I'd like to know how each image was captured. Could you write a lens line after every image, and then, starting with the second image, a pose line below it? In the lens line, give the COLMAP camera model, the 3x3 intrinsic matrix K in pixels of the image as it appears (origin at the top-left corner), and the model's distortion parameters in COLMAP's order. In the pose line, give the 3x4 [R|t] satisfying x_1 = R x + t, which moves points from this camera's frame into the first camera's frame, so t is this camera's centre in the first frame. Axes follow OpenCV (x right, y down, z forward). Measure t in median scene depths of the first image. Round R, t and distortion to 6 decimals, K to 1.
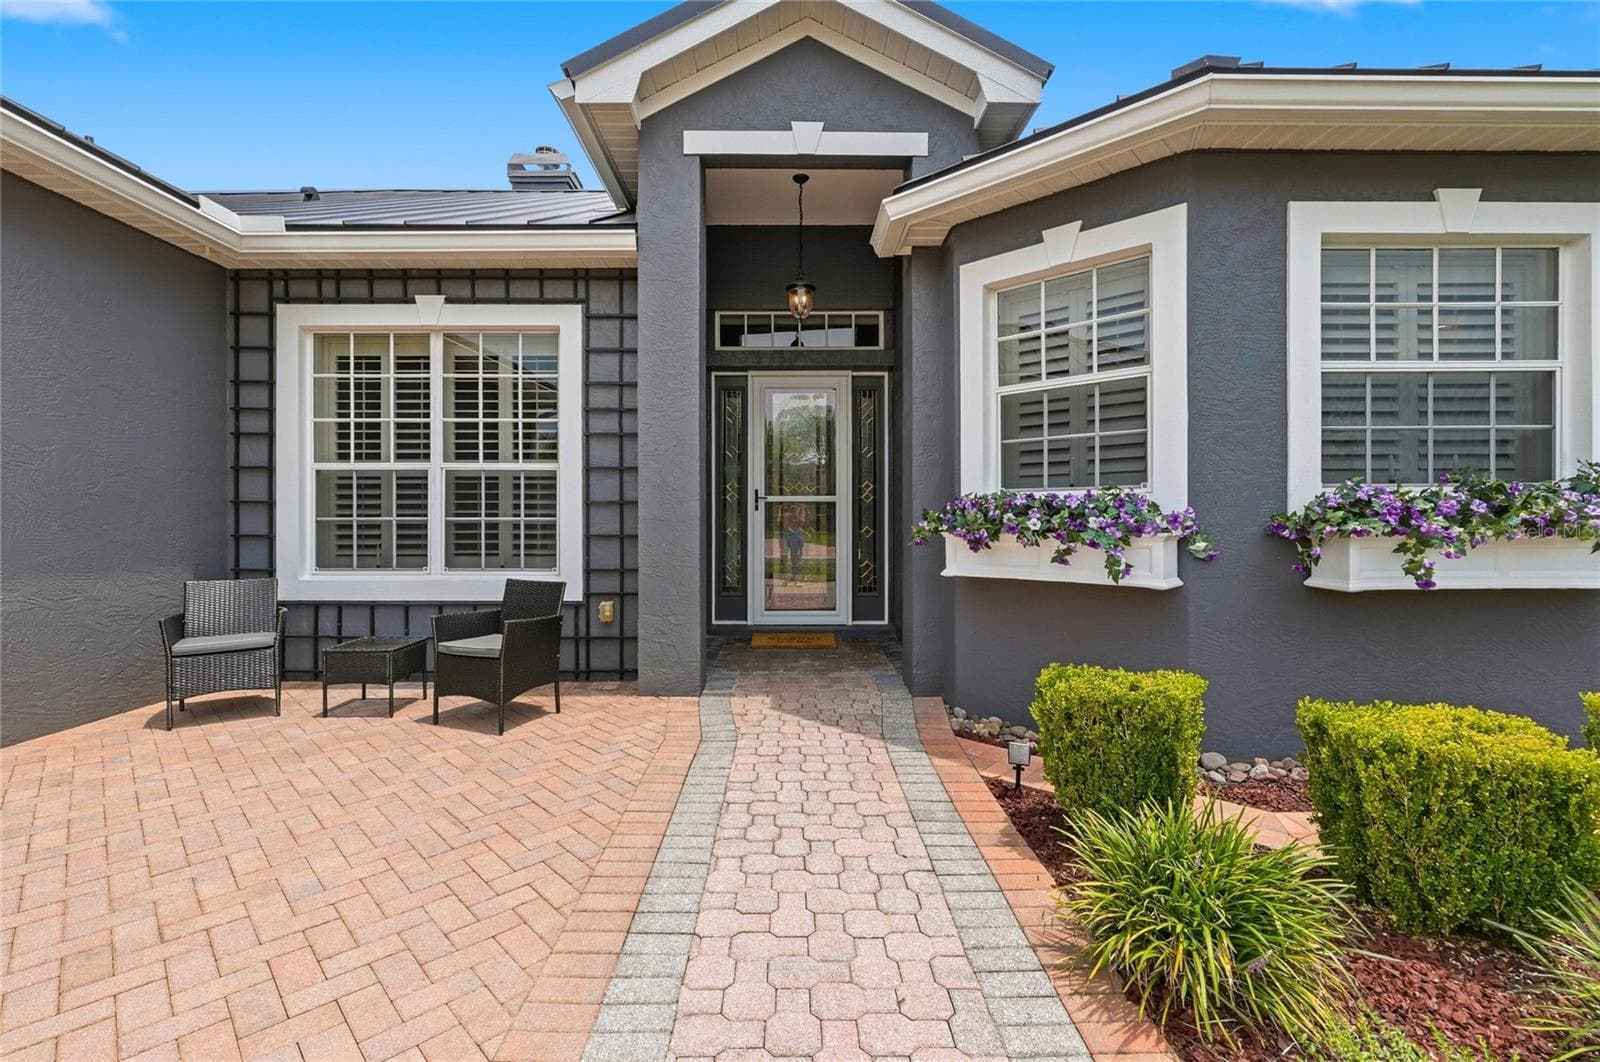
lens RADIAL K [[699.8, 0, 799.8], [0, 699.8, 518.6], [0, 0, 1]] dist [-0.002630, -0.000697]
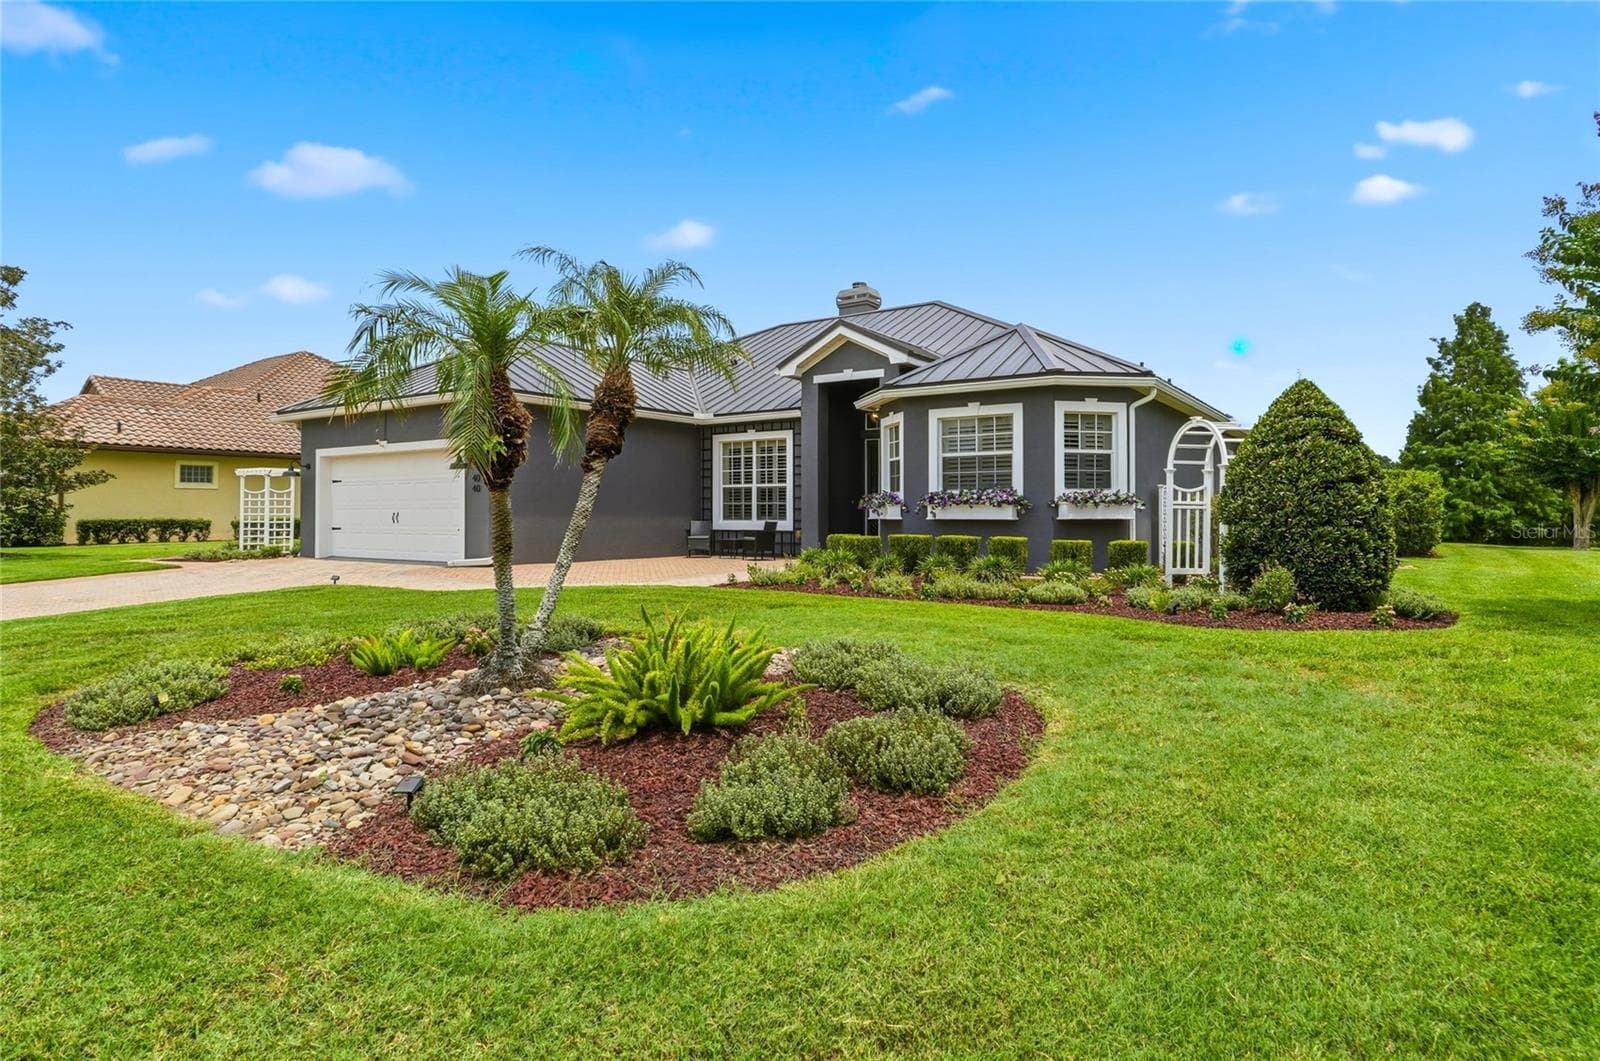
lens RADIAL K [[699.8, 0, 805.9], [0, 699.8, 522.0], [0, 0, 1]] dist [-0.002630, -0.000697]
pose [[0.845217, 0.012236, -0.534284, 1.298820], [-0.007321, 0.999909, 0.011317, 0.046717], [0.534374, -0.005654, 0.845230, -1.447555]]
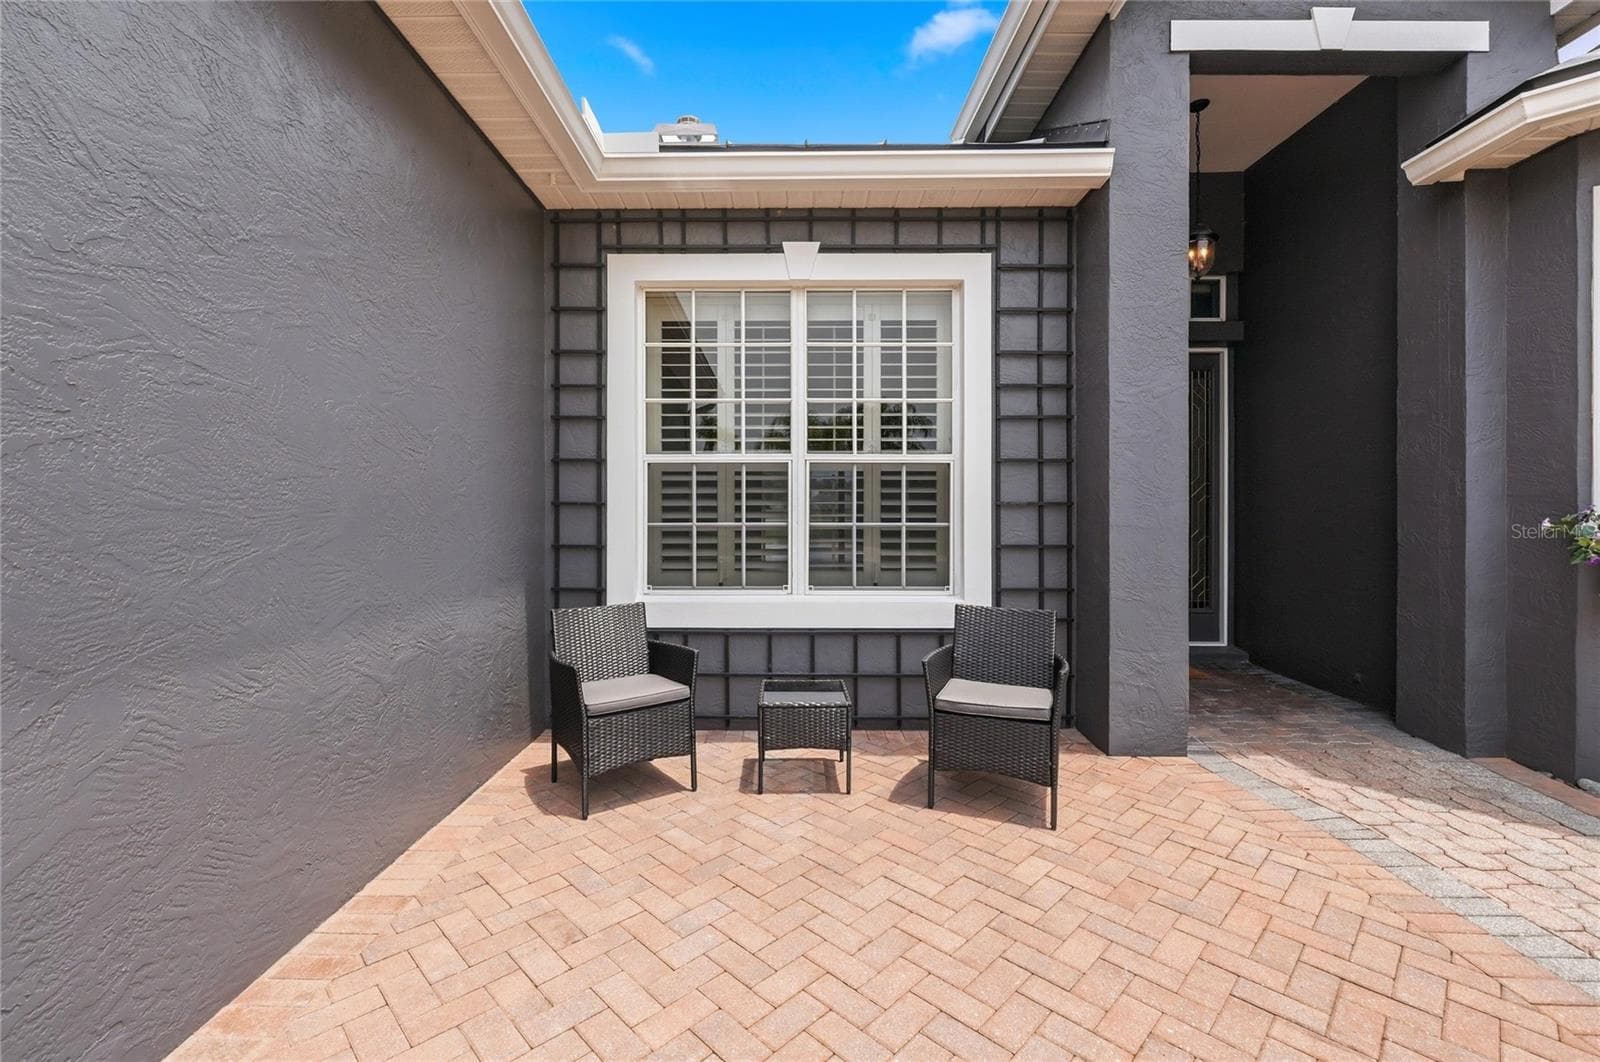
lens RADIAL K [[872.1, 0, 800.0], [0, 872.1, 535.5], [0, 0, 1]] dist [0.015187, -0.004969]
pose [[0.999880, -0.000135, -0.015469, -0.511137], [0.000335, 0.999917, 0.012898, 0.000185], [0.015466, -0.012901, 0.999797, 0.005226]]
